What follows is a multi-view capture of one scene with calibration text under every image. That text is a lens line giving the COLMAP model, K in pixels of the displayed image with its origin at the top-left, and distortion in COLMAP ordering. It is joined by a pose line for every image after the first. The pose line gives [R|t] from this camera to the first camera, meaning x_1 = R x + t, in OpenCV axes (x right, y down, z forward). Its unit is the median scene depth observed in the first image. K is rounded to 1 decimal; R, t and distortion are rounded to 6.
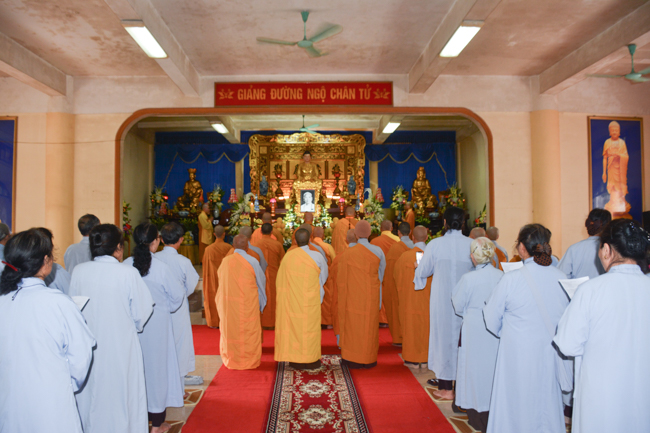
lens RADIAL K [[522.6, 0, 338.8], [0, 522.6, 207.2], [0, 0, 1]] dist [-0.166148, 0.093694]
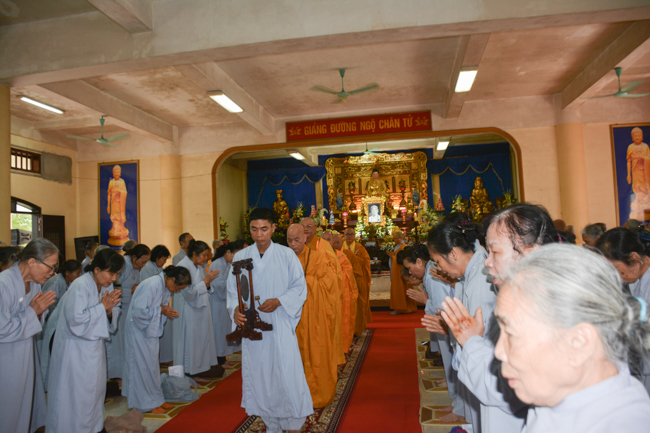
lens RADIAL K [[522.6, 0, 346.7], [0, 522.6, 205.0], [0, 0, 1]] dist [-0.166148, 0.093694]
pose [[0.982141, -0.050050, -0.181365, 0.092254], [0.045889, 0.998580, -0.027070, -0.000705], [0.182462, 0.018264, 0.983043, -0.160176]]
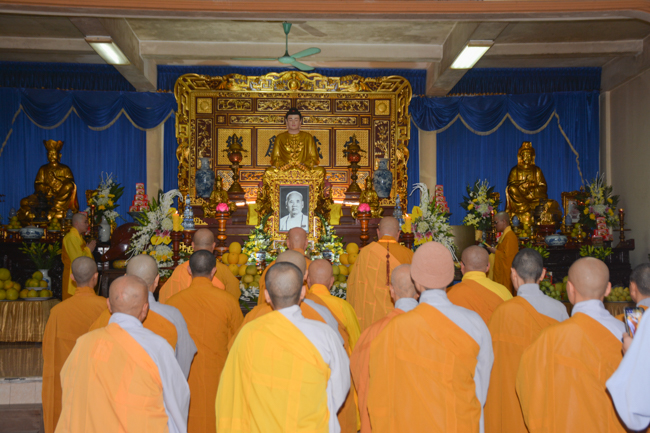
lens RADIAL K [[946.5, 0, 329.9], [0, 946.5, 214.4], [0, 0, 1]] dist [0.217295, 0.000000]
pose [[0.999762, 0.008693, -0.019996, -0.008603], [-0.008979, 0.999858, -0.014248, 0.005566], [0.019869, 0.014425, 0.999699, 0.117398]]
